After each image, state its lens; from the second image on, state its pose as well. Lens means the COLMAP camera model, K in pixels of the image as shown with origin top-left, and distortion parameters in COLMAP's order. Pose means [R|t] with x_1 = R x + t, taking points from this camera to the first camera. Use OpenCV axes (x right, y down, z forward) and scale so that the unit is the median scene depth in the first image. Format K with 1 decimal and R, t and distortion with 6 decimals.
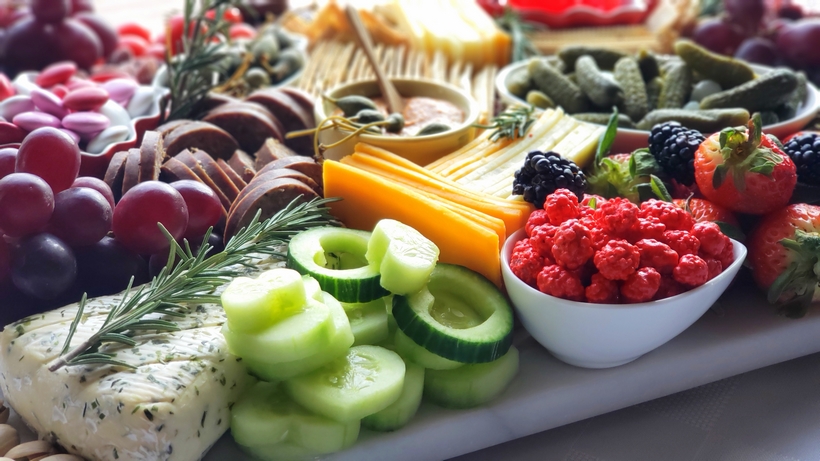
lens RADIAL K [[1273.9, 0, 410.3], [0, 1273.9, 230.7], [0, 0, 1]] dist [0.059186, 0.000000]
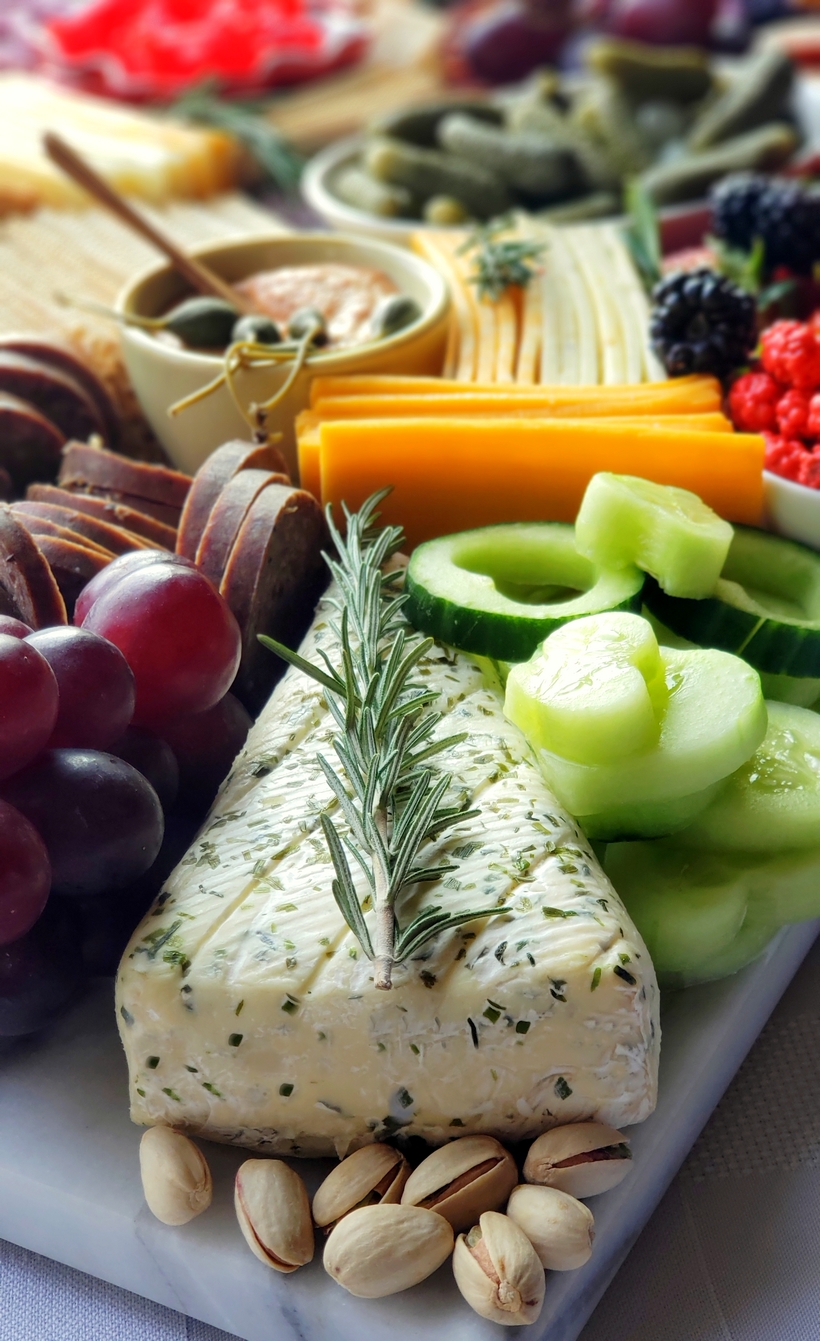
lens RADIAL K [[2291.0, 0, 408.7], [0, 2291.0, 671.1], [0, 0, 1]] dist [0.182268, 0.000000]
pose [[0.792857, -0.364610, 0.488300, -0.623272], [0.329748, 0.930516, 0.159394, -0.120779], [-0.512488, 0.034639, 0.857996, 0.289217]]
